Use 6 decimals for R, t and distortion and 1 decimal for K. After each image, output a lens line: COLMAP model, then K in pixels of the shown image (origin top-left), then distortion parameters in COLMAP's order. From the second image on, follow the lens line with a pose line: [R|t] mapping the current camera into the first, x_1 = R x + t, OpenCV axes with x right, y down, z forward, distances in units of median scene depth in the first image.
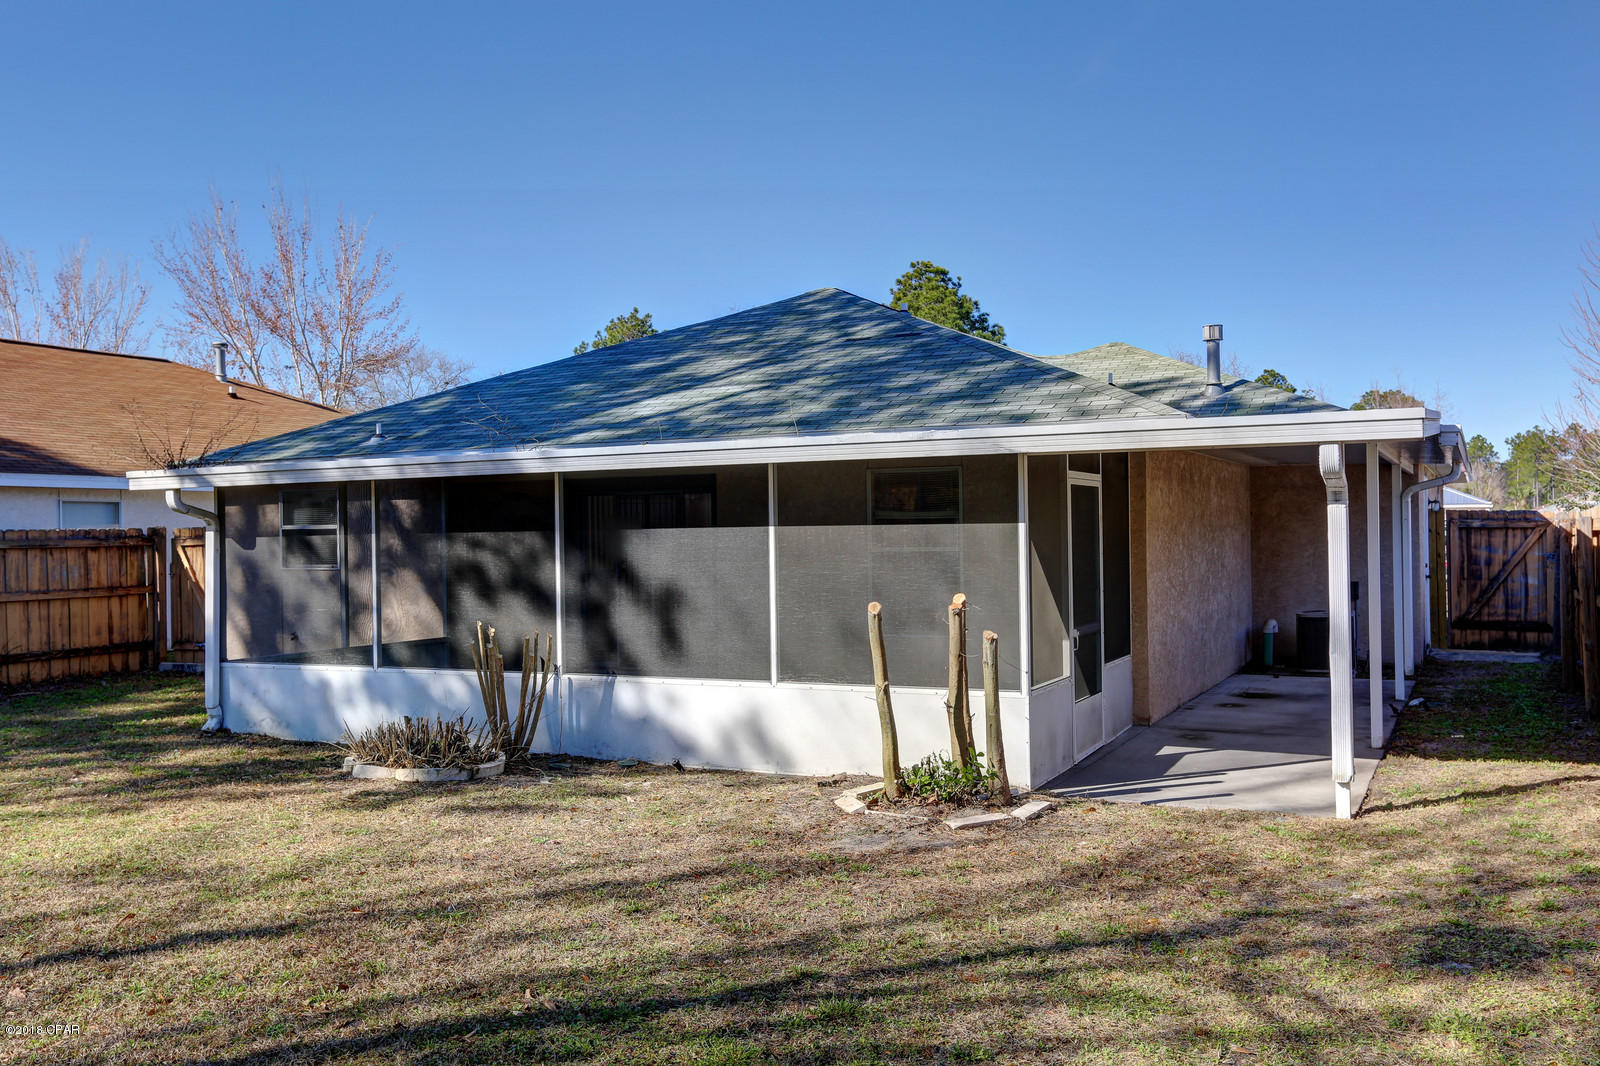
lens RADIAL K [[1405.2, 0, 798.6], [0, 1405.2, 505.4], [0, 0, 1]] dist [0.005392, 0.094646]
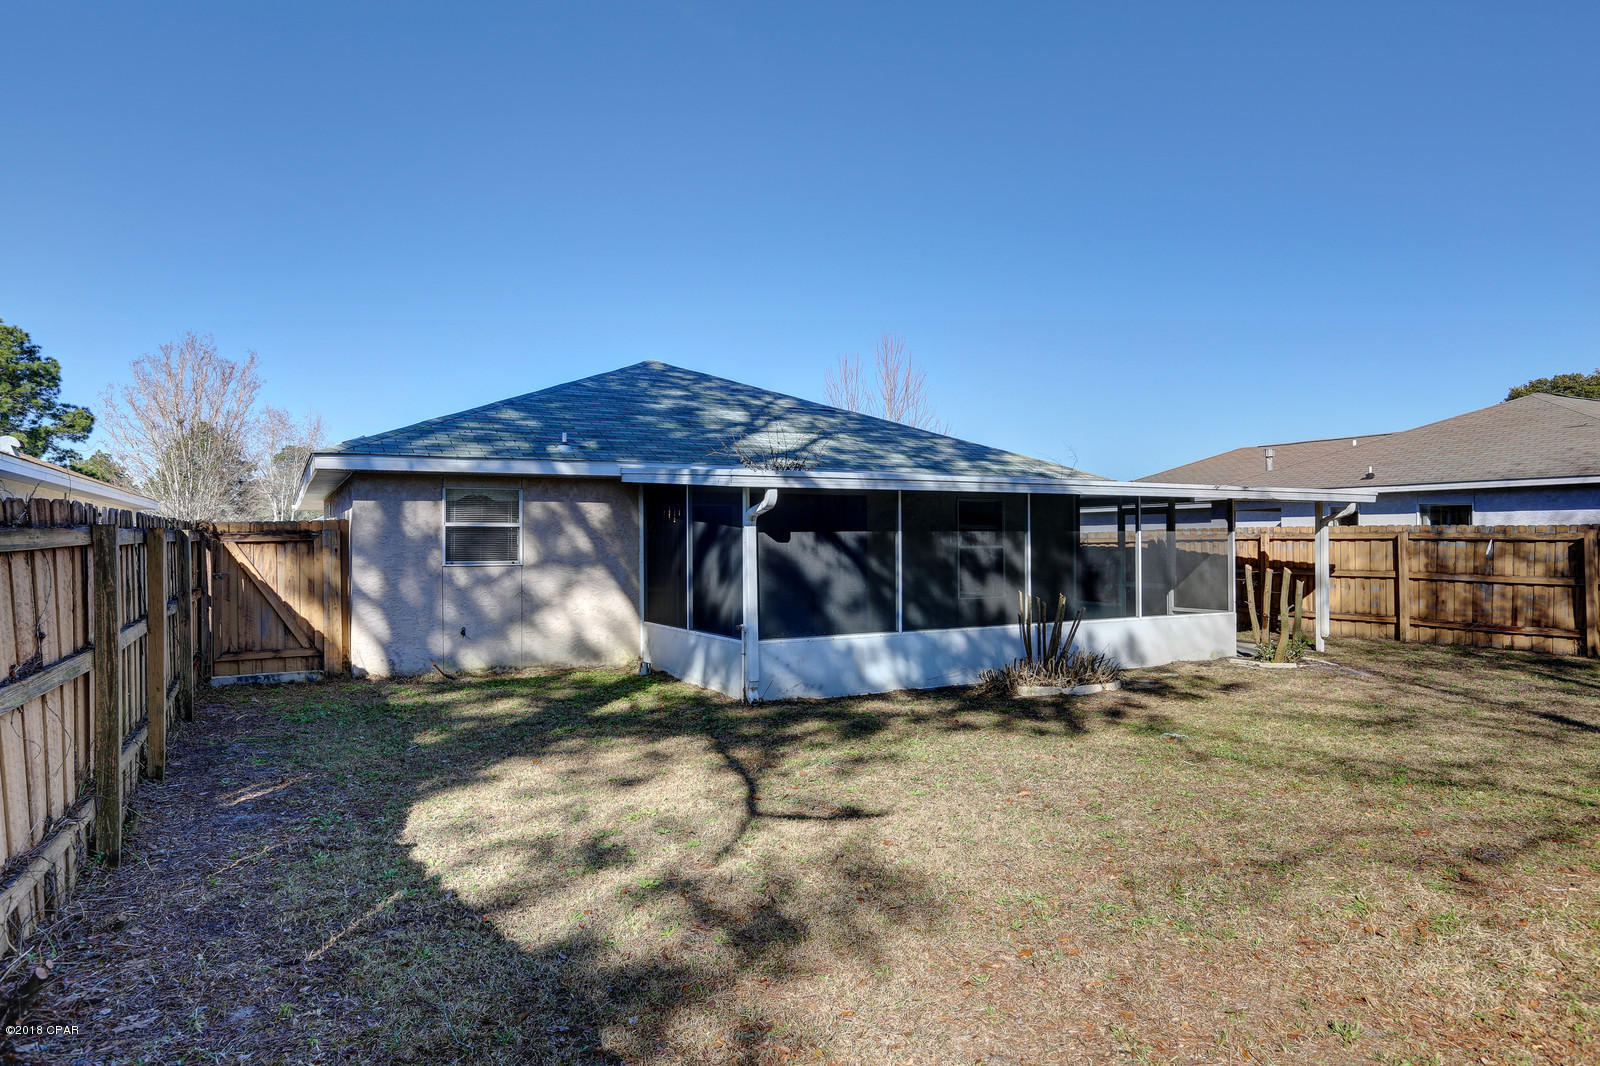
lens RADIAL K [[993.9, 0, 800.0], [0, 993.9, 533.0], [0, 0, 1]] dist [-0.037980, 0.001587]
pose [[0.556226, 0.018986, 0.830814, -1.084471], [-0.020383, 0.999750, -0.009200, 0.030851], [-0.830781, -0.011817, 0.556474, 0.533749]]
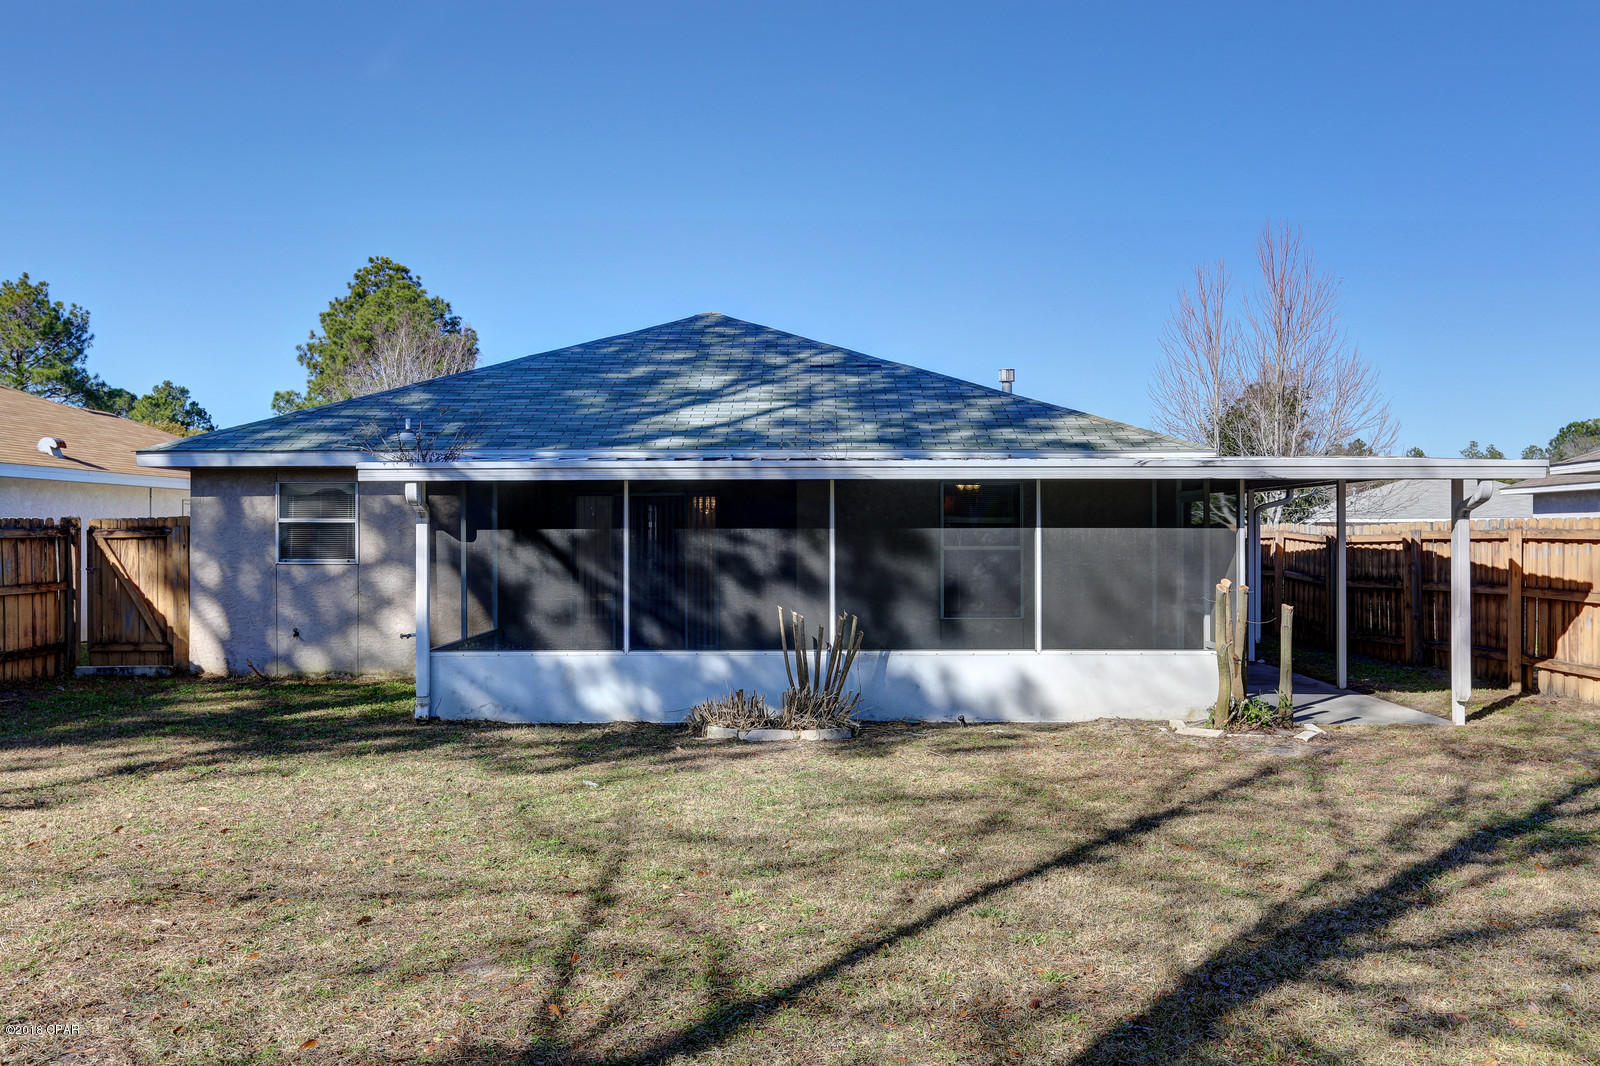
lens RADIAL K [[1405.2, 0, 798.6], [0, 1405.2, 505.4], [0, 0, 1]] dist [0.005392, 0.094646]
pose [[0.893386, 0.022523, 0.448725, -0.644540], [-0.020973, 0.999745, -0.008424, 0.008225], [-0.448800, -0.001886, 0.893630, -0.031396]]
